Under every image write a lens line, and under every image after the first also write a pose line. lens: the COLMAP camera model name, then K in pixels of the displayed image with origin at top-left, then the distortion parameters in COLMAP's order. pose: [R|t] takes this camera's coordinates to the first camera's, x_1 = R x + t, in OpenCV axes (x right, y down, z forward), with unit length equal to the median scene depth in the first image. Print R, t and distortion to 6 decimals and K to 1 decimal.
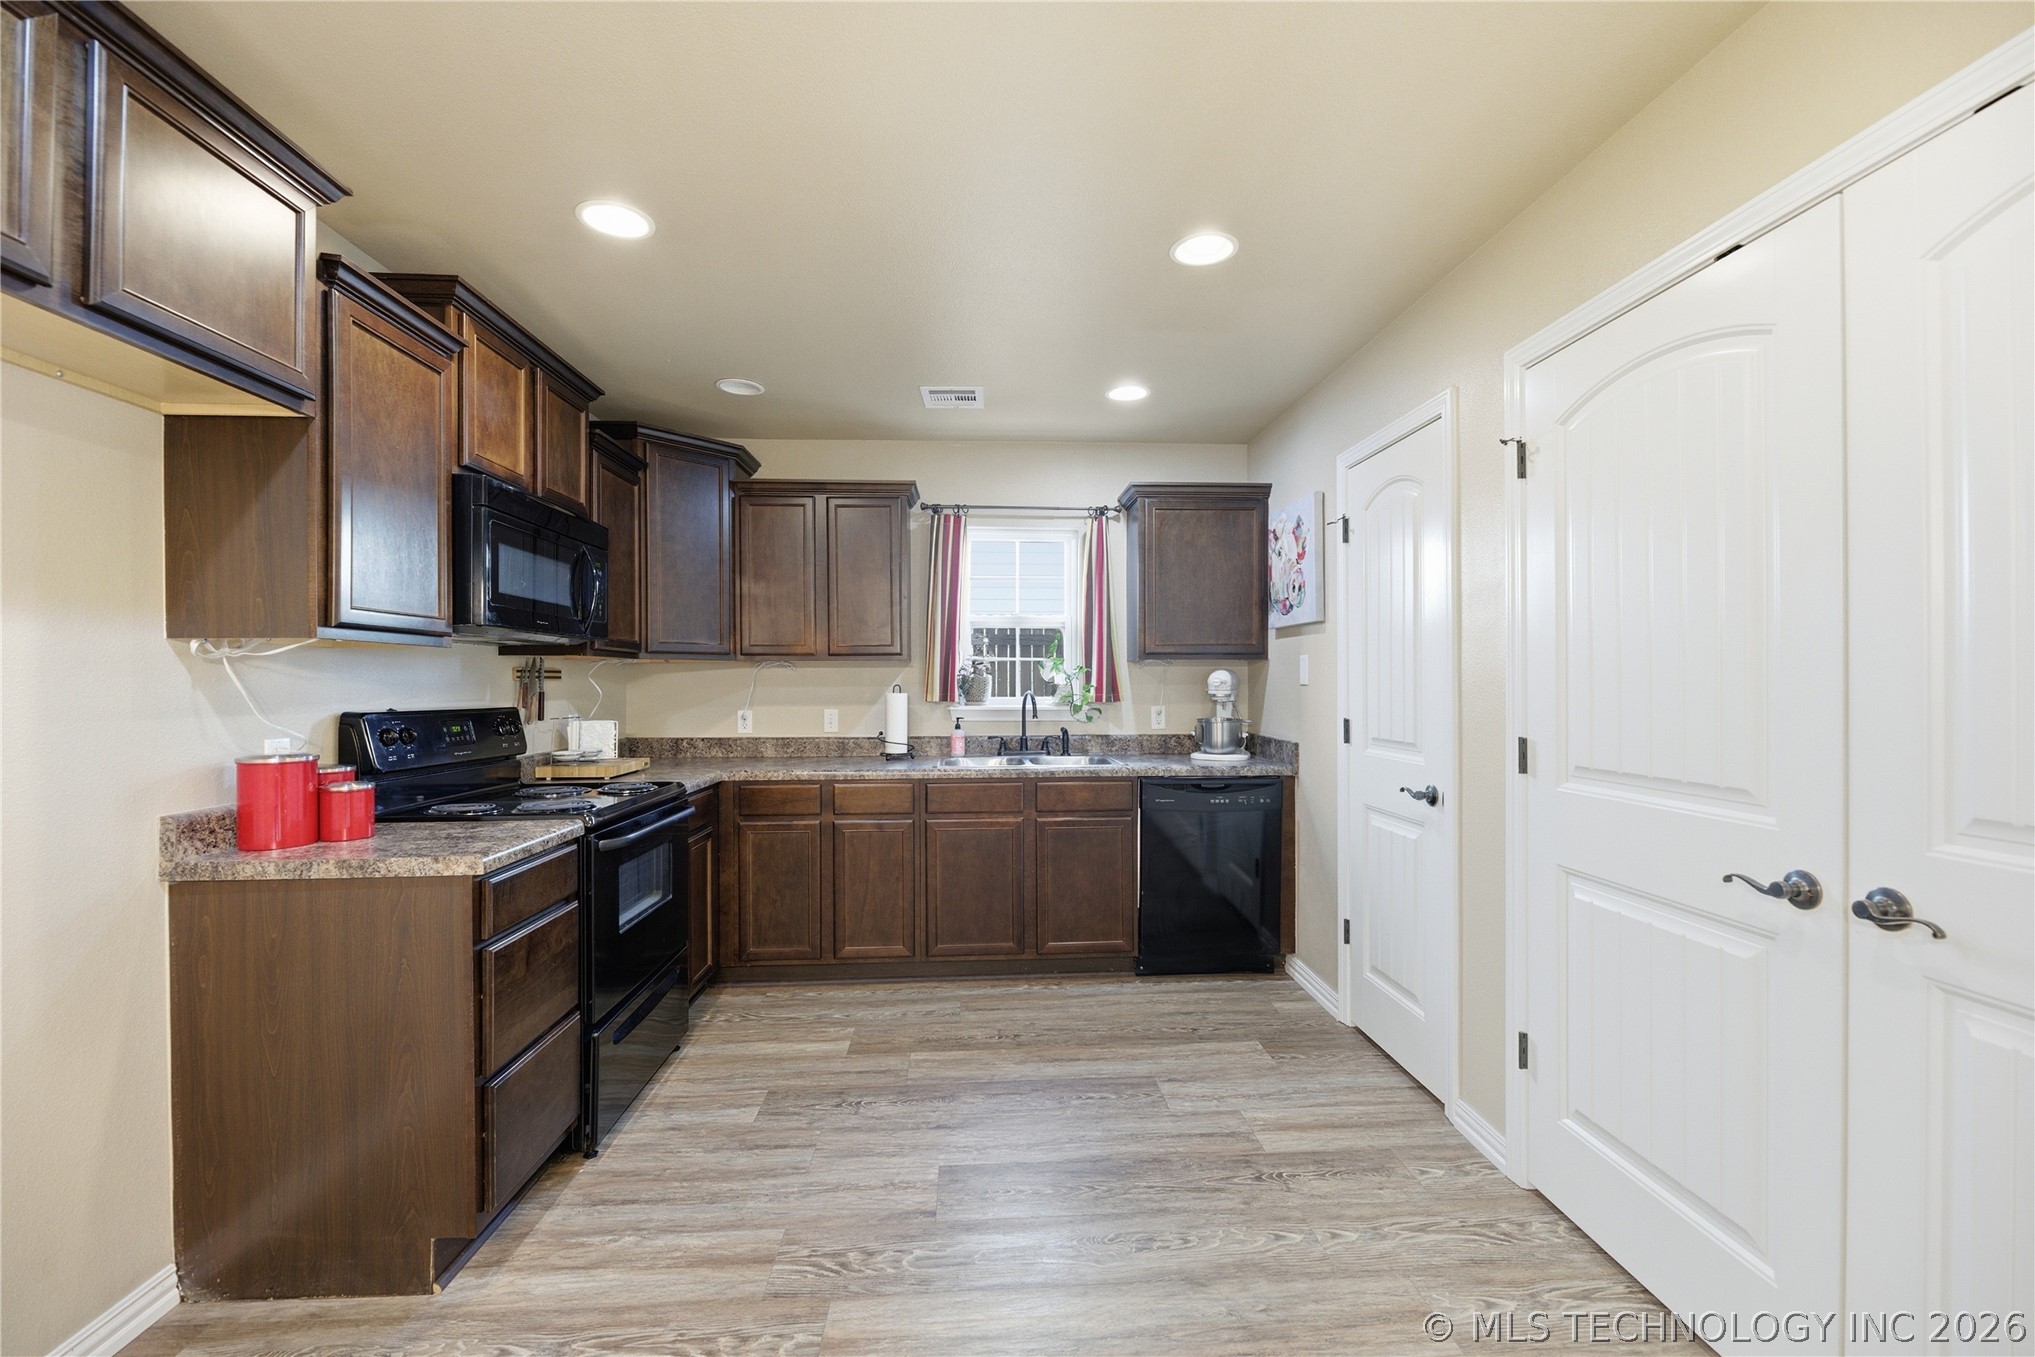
lens RADIAL K [[839.8, 0, 1023.2], [0, 839.8, 684.7], [0, 0, 1]] dist [-0.003213, -0.000883]
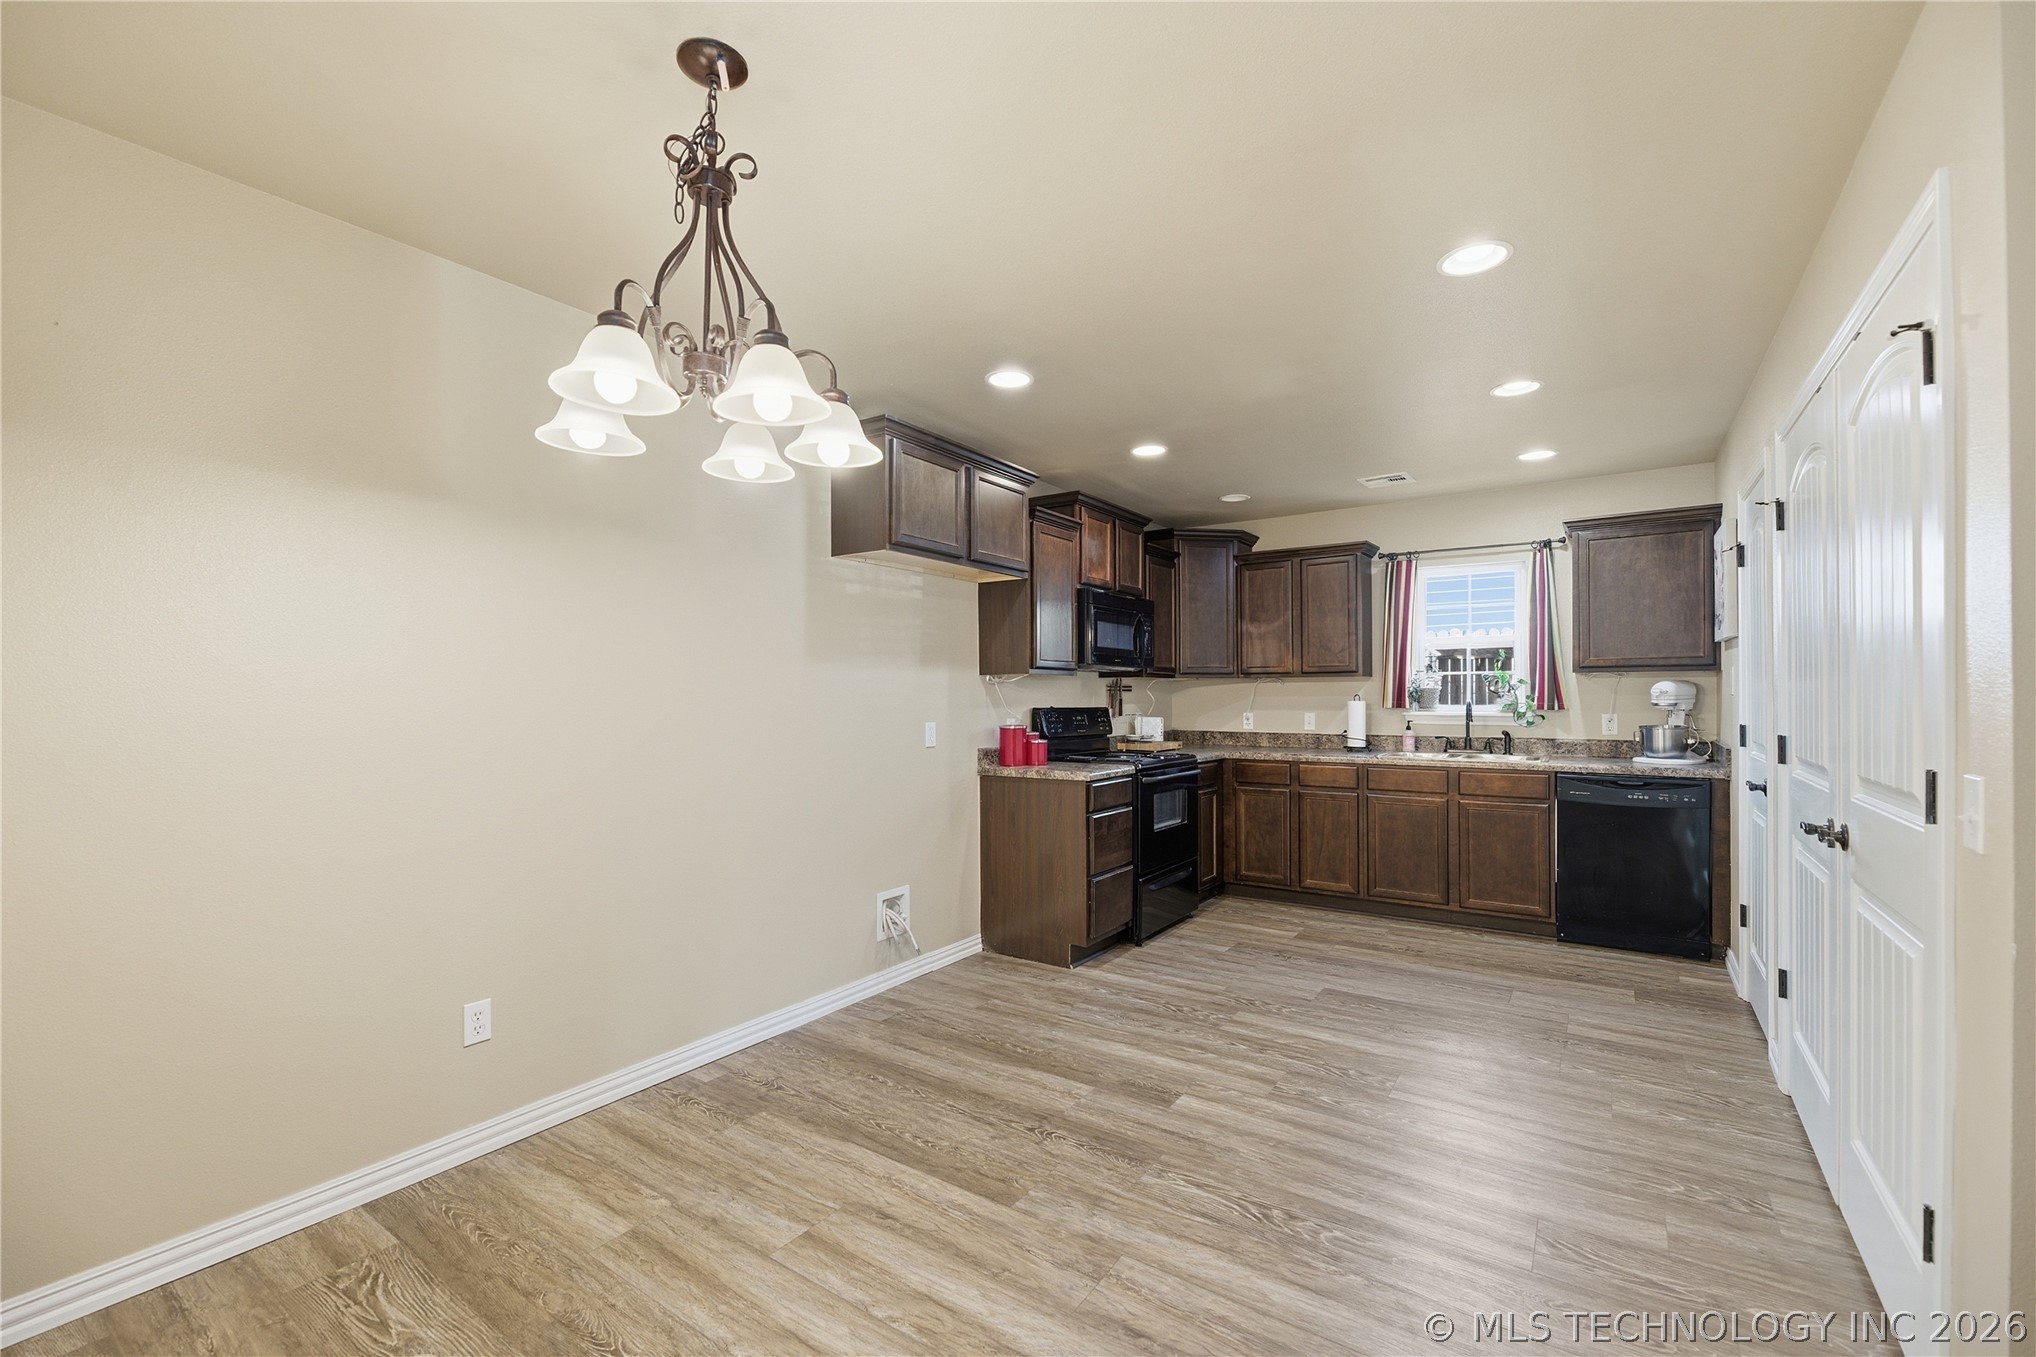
lens RADIAL K [[848.9, 0, 1008.7], [0, 848.9, 695.5], [0, 0, 1]] dist [-0.002277, -0.000838]
pose [[0.781693, 0.000307, -0.623663, 0.295712], [-0.000819, 1.000000, -0.000534, 0.002746], [0.623663, 0.000928, 0.781693, -0.446233]]
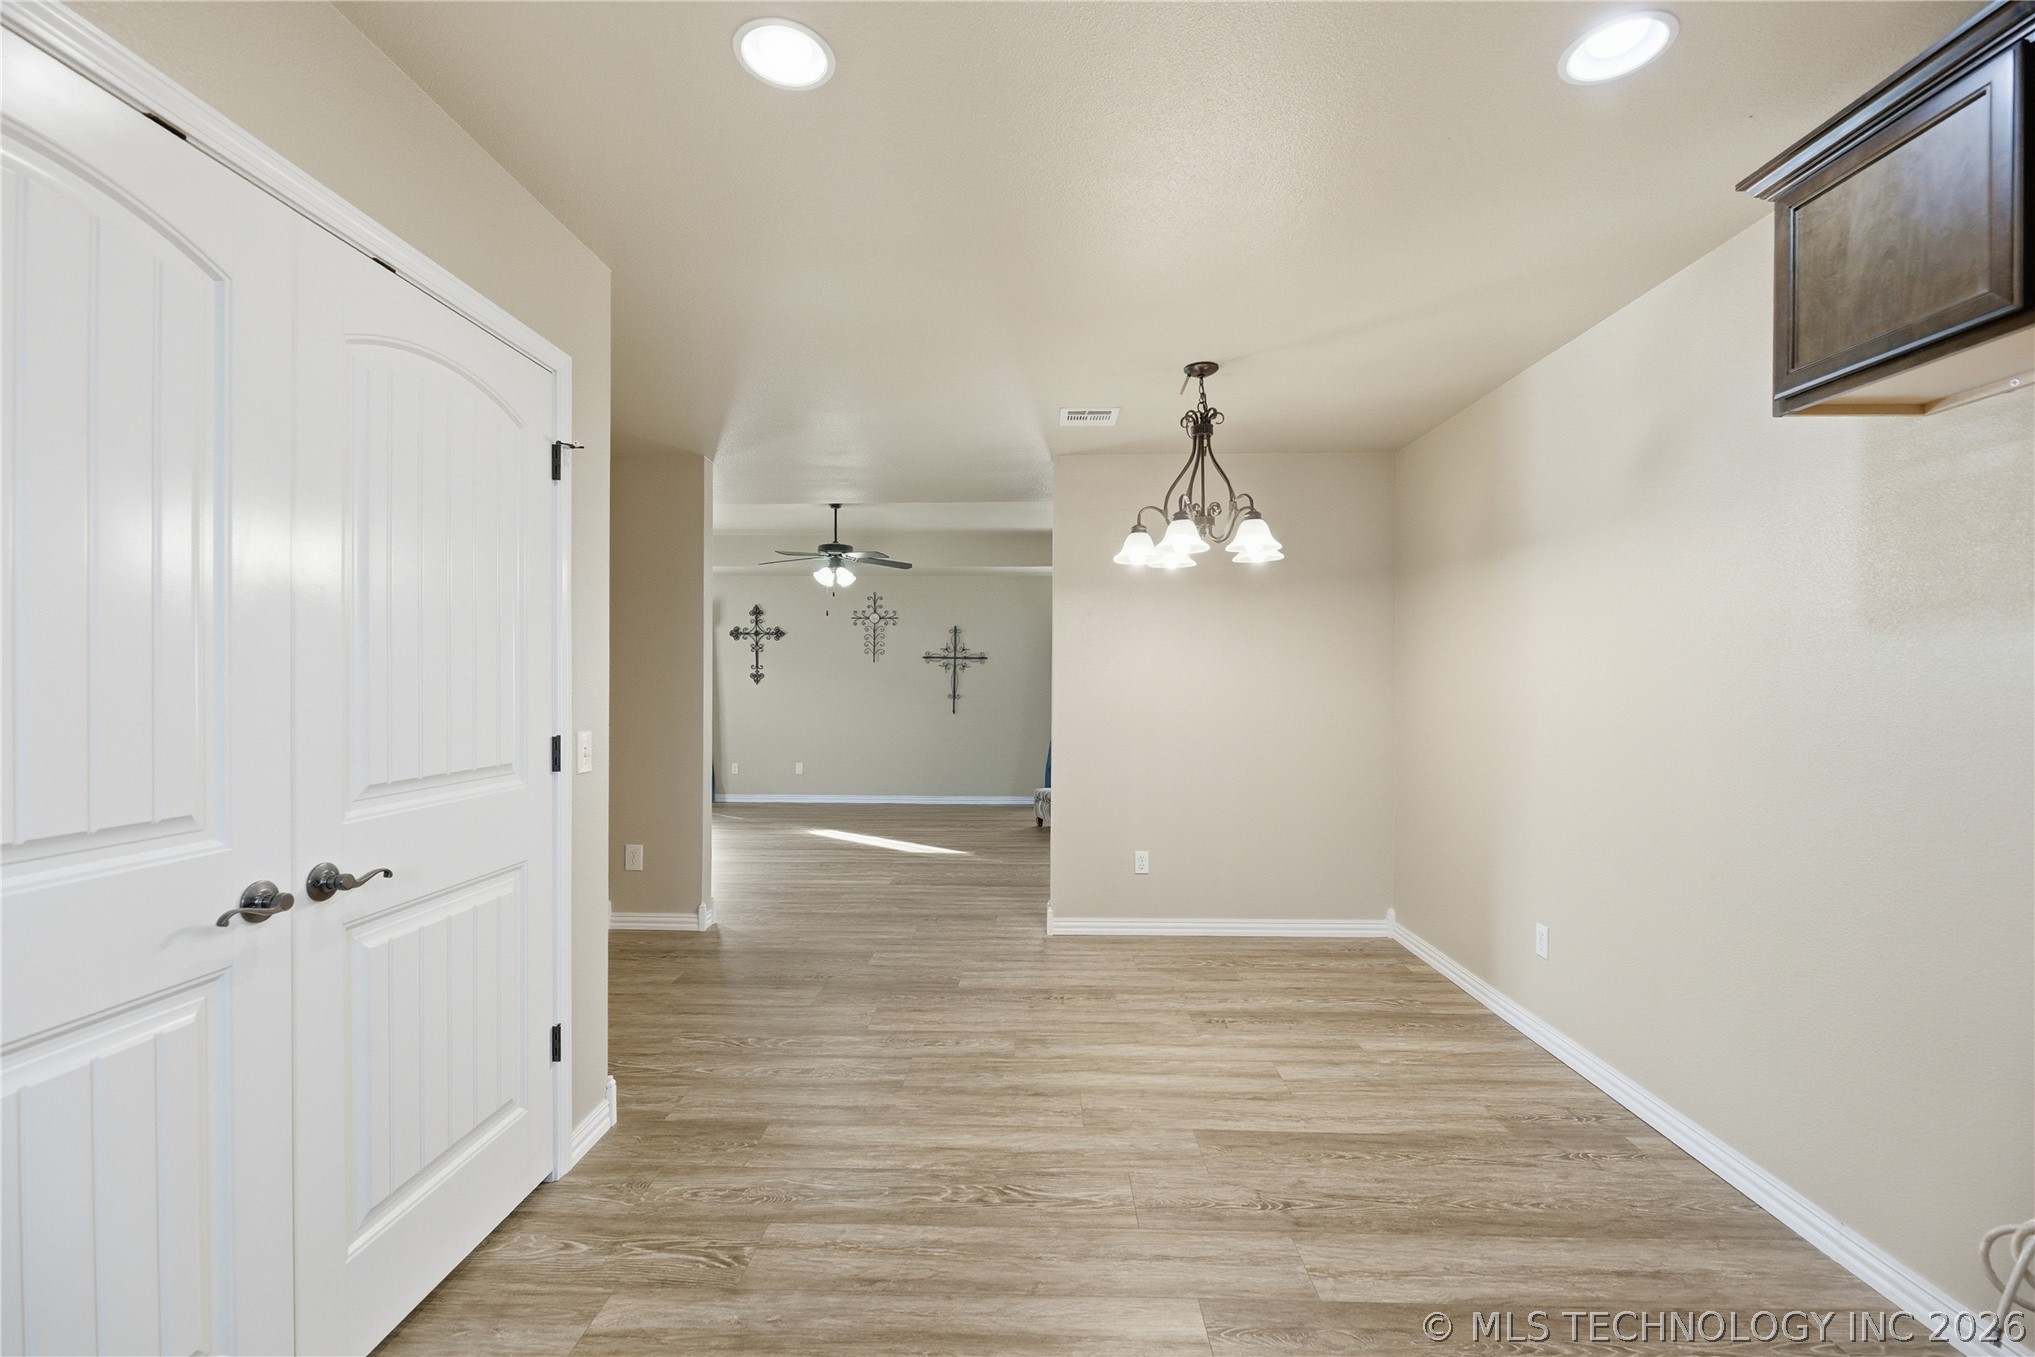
lens RADIAL K [[860.6, 0, 1023.7], [0, 860.6, 681.3], [0, 0, 1]] dist [-0.000386, -0.000207]
pose [[-0.997018, -0.001390, 0.077156, -0.005349], [-0.001263, 0.999998, 0.001699, -0.003774], [-0.077158, 0.001596, -0.997018, 0.785623]]
